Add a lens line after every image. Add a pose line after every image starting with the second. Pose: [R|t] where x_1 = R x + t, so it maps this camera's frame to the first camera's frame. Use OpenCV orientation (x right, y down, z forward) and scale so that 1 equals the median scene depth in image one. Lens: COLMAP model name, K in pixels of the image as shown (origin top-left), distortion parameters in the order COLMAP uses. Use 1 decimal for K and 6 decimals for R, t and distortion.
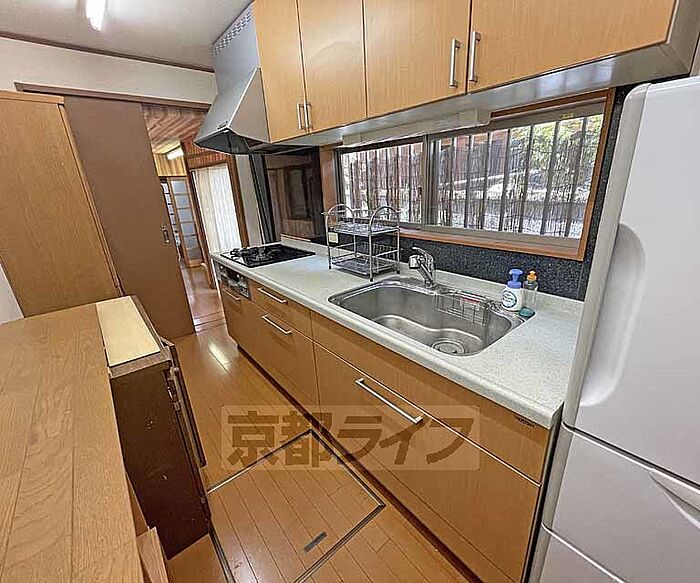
lens RADIAL K [[313.0, 0, 356.2], [0, 313.0, 291.2], [0, 0, 1]] dist [-0.004398, 0.000821]
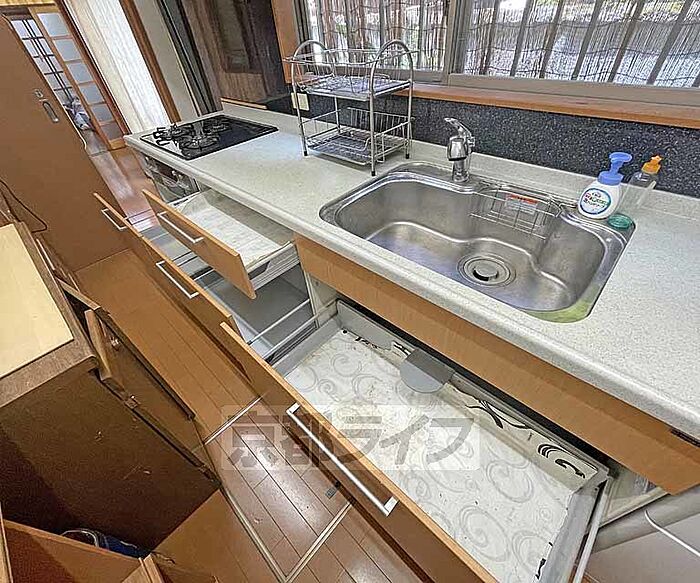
lens RADIAL K [[313.0, 0, 349.5], [0, 313.0, 294.3], [0, 0, 1]] dist [-0.004398, 0.000821]
pose [[0.993115, -0.096655, 0.066183, -0.071715], [0.062796, 0.916207, 0.395755, -0.064942], [-0.098888, -0.388874, 0.915968, 0.262543]]
